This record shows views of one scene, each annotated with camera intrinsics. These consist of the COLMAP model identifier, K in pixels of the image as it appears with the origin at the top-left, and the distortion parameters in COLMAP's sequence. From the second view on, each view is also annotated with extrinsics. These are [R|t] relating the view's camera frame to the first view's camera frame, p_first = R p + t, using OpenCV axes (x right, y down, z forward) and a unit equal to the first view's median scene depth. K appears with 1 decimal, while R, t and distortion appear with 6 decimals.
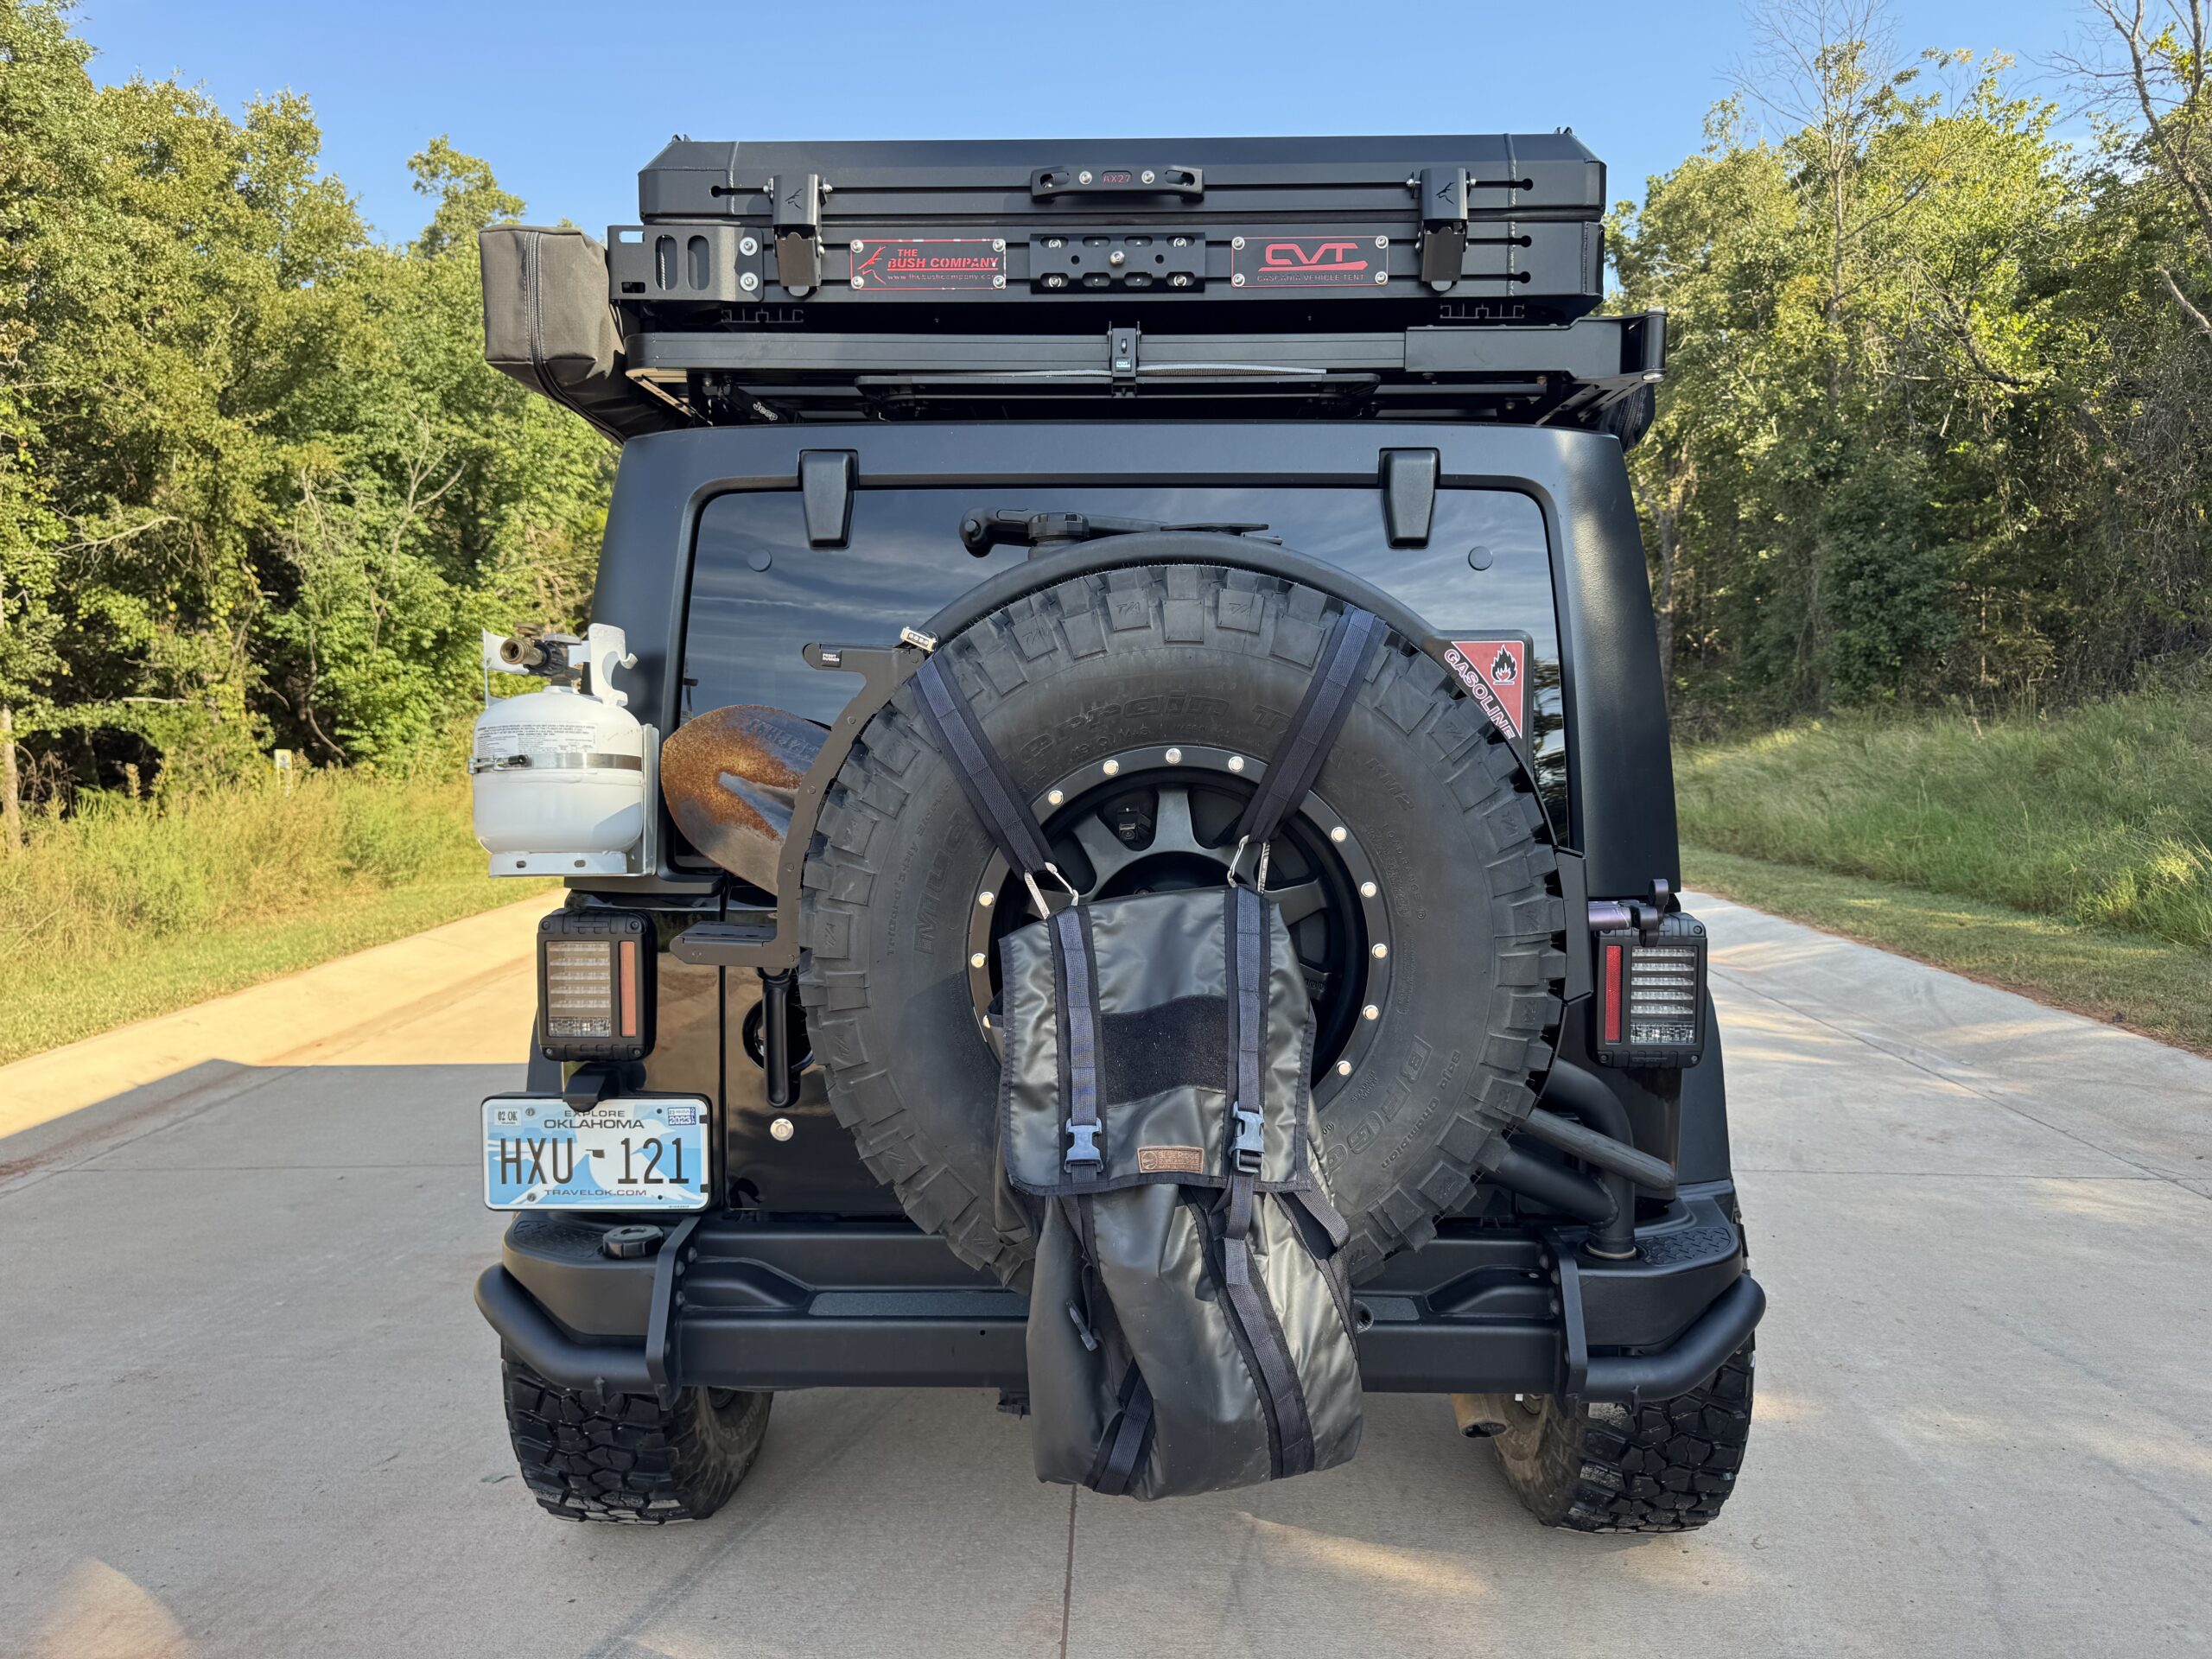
lens RADIAL K [[1575.1, 0, 1092.5], [0, 1575.1, 827.7], [0, 0, 1]] dist [0.019641, -0.023479]
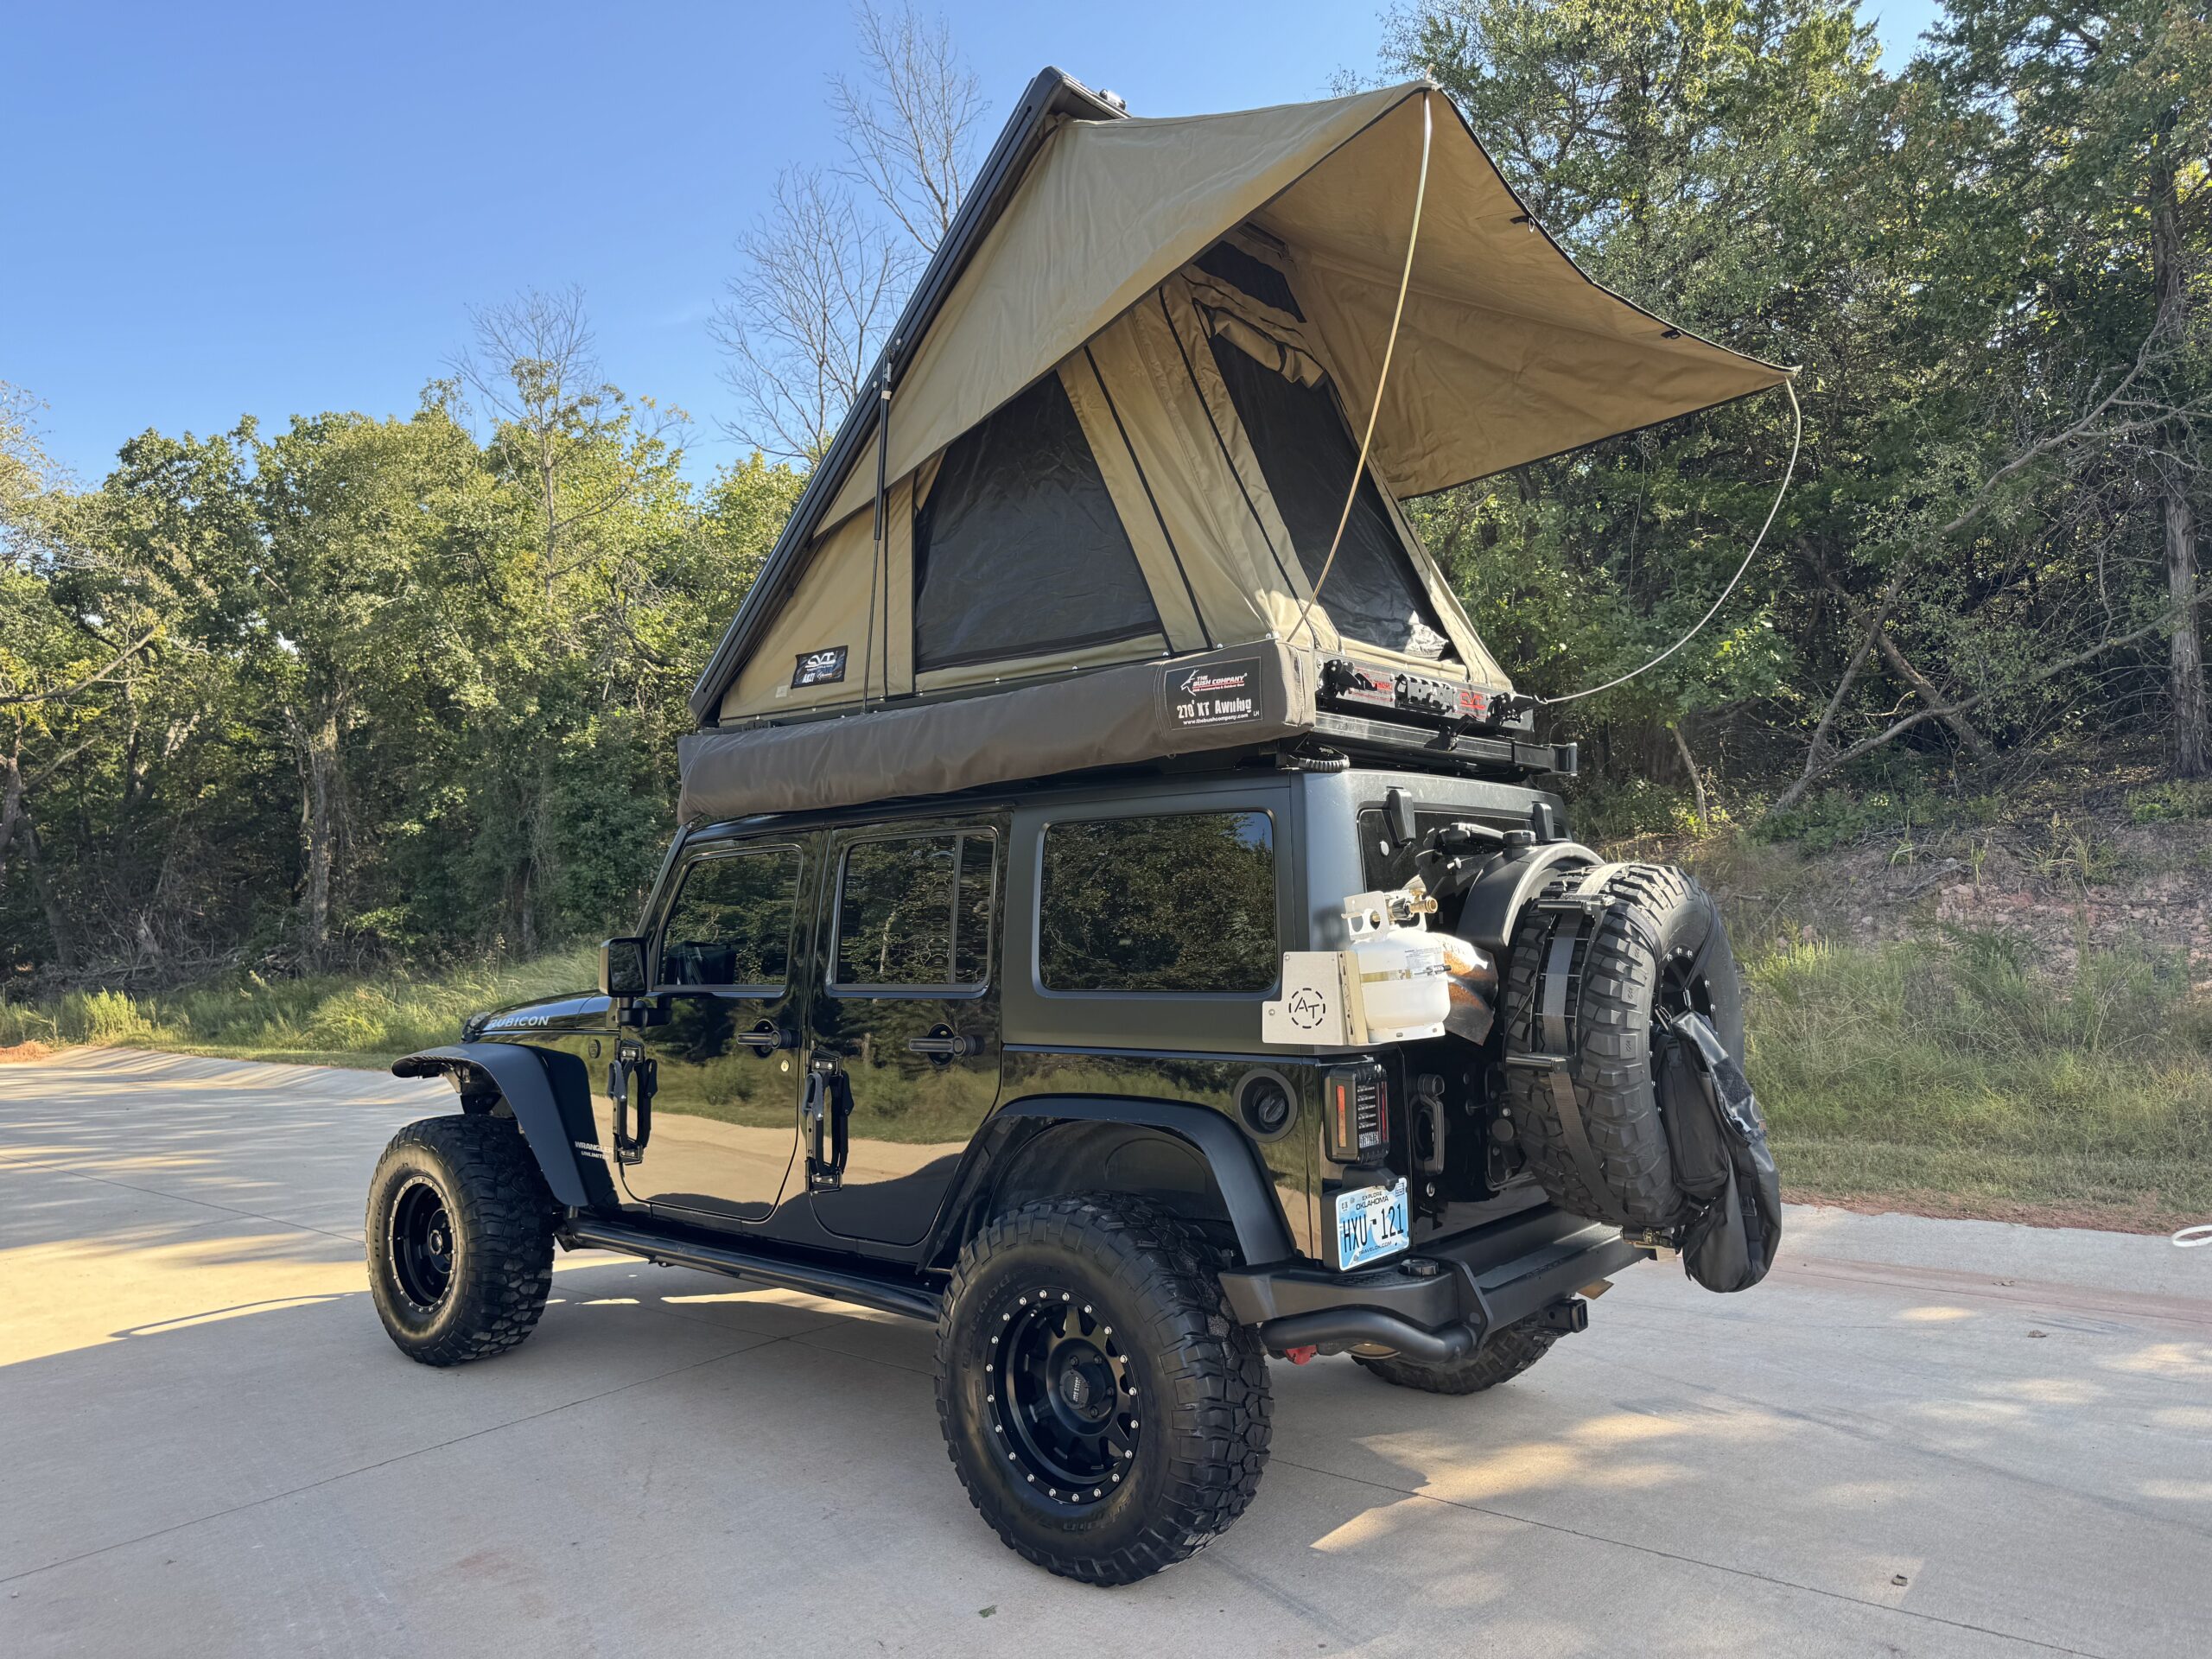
lens RADIAL K [[1575.1, 0, 1109.2], [0, 1575.1, 821.0], [0, 0, 1]] dist [0.019641, -0.023479]
pose [[0.611090, 0.036211, 0.790732, -0.190555], [0.081261, 0.990805, -0.108173, -0.004462], [-0.787379, 0.130359, 0.602529, 0.023878]]
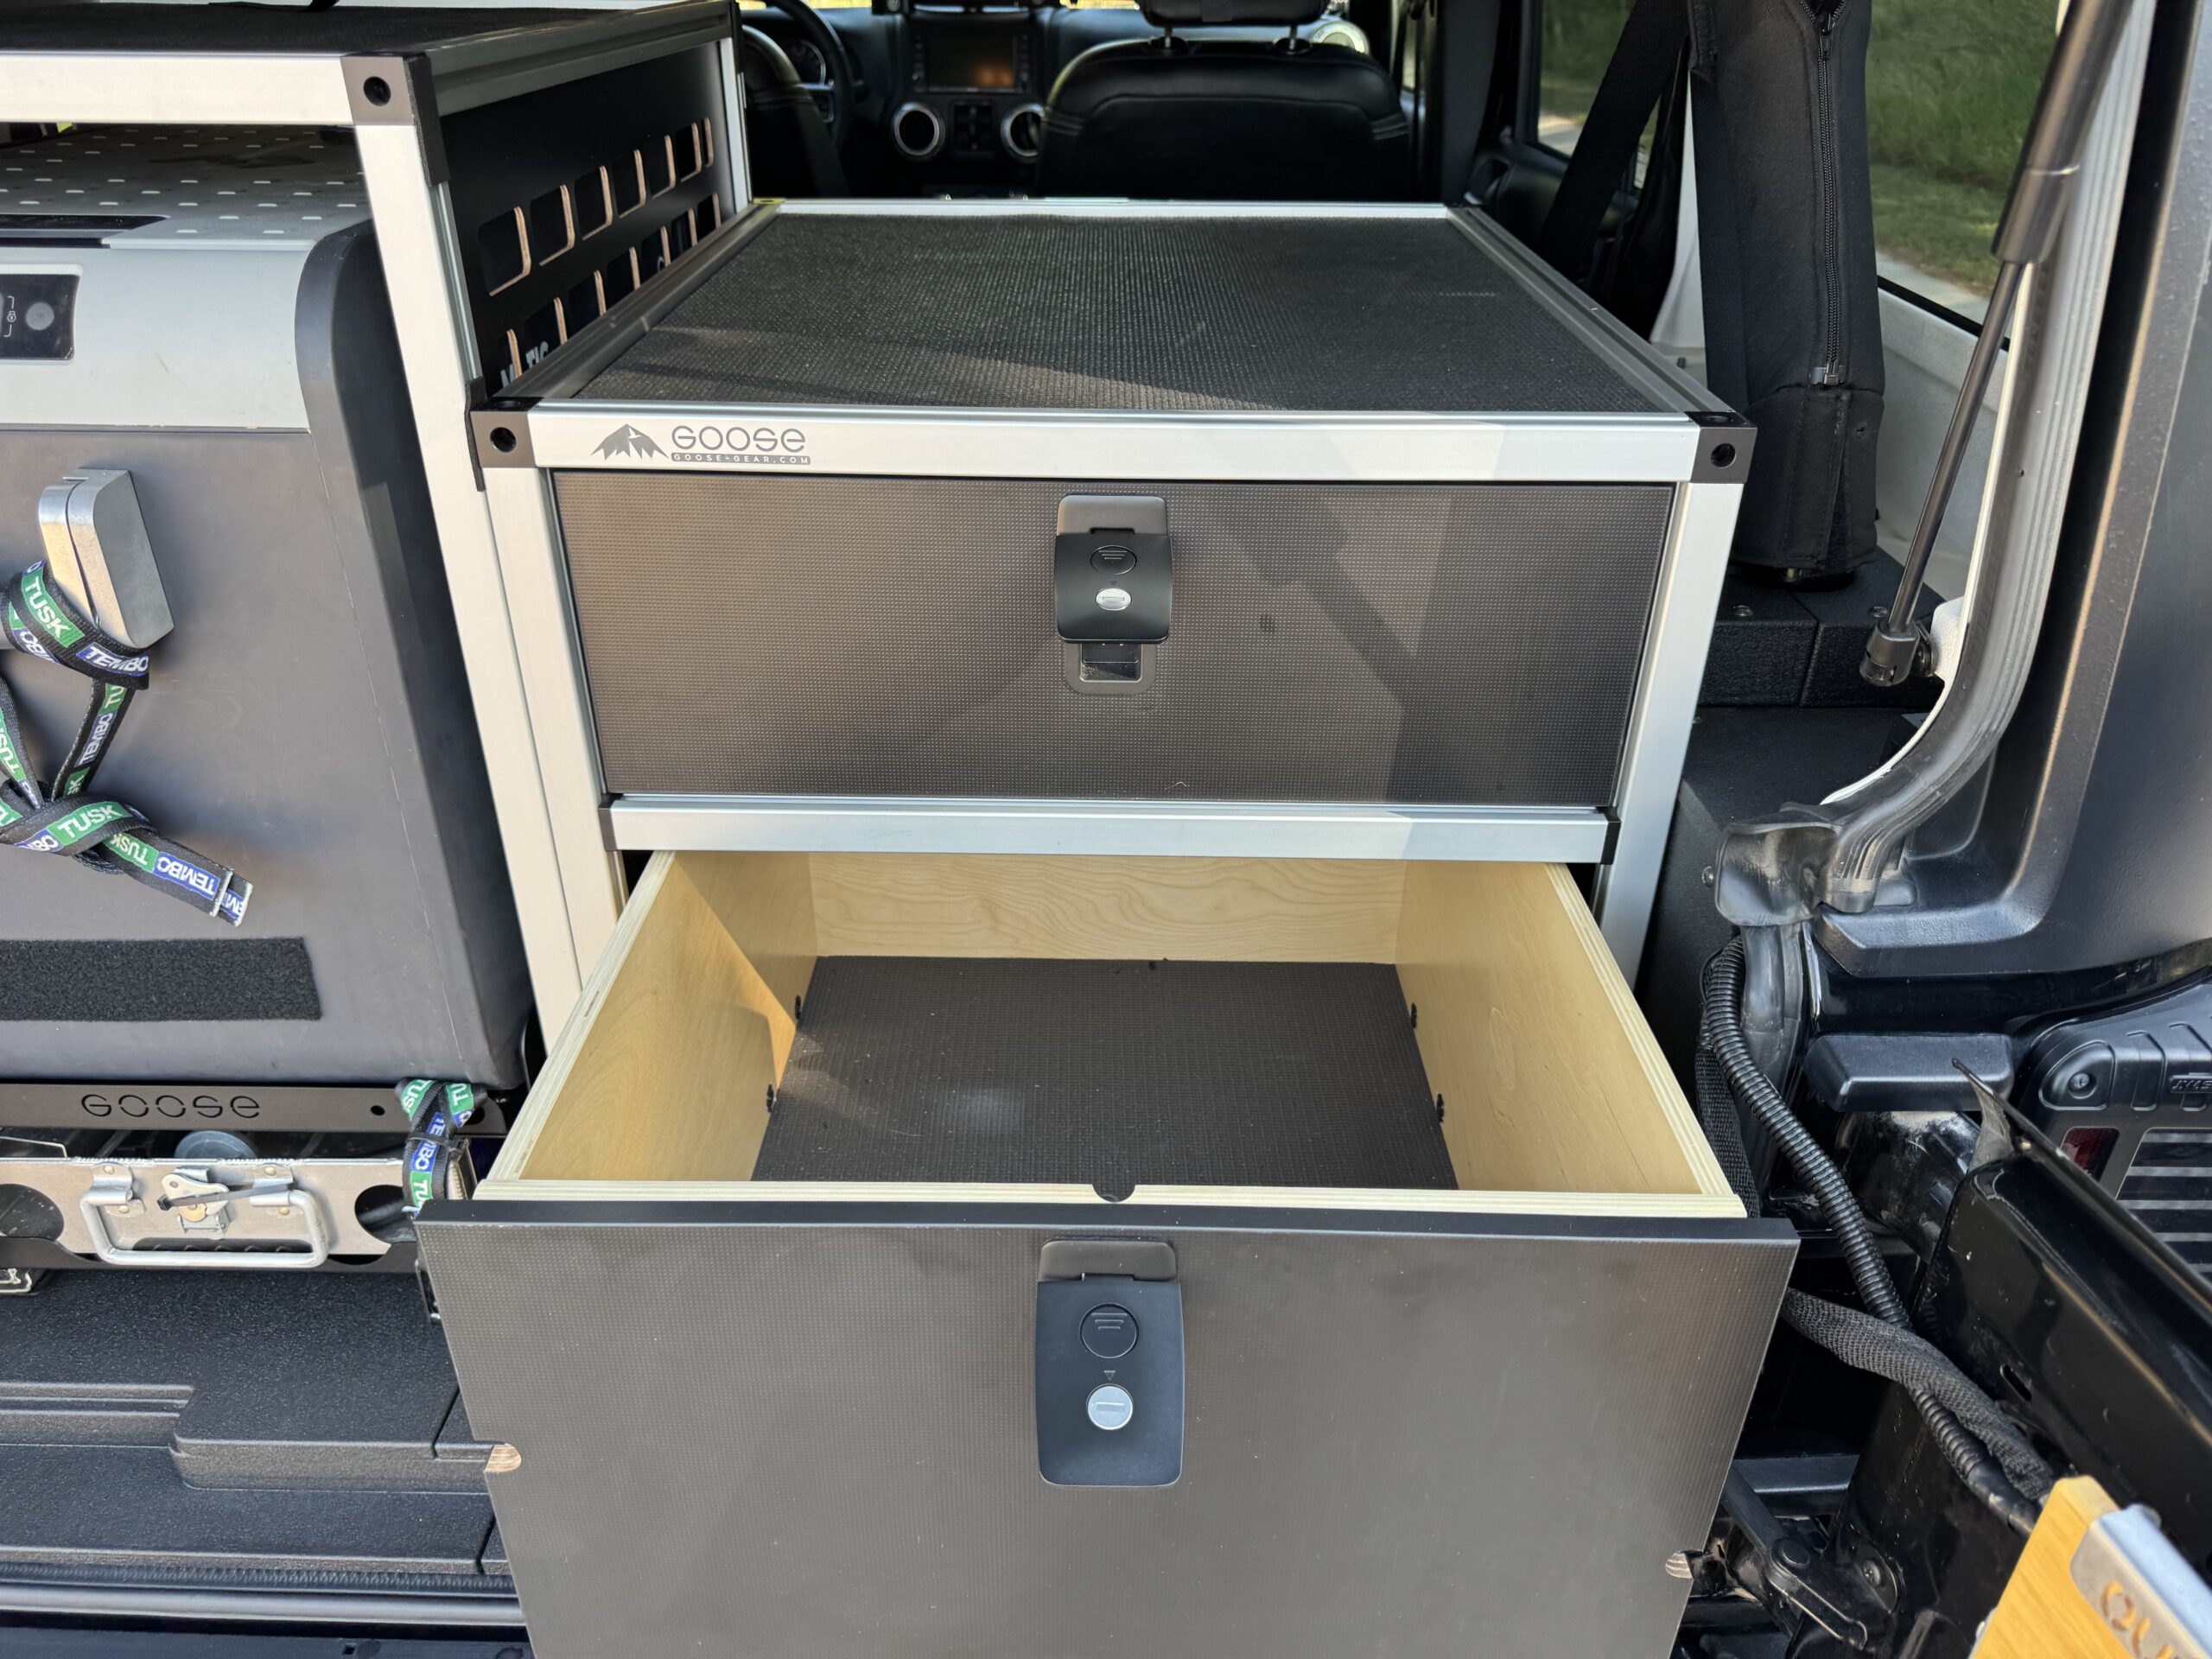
lens RADIAL K [[1575.1, 0, 1102.9], [0, 1575.1, 839.0], [0, 0, 1]] dist [0.019641, -0.023479]
pose [[0.999782, -0.011248, 0.017605, 0.013645], [0.002470, 0.900418, 0.435019, -0.011871], [-0.020745, -0.434880, 0.900249, 0.079027]]
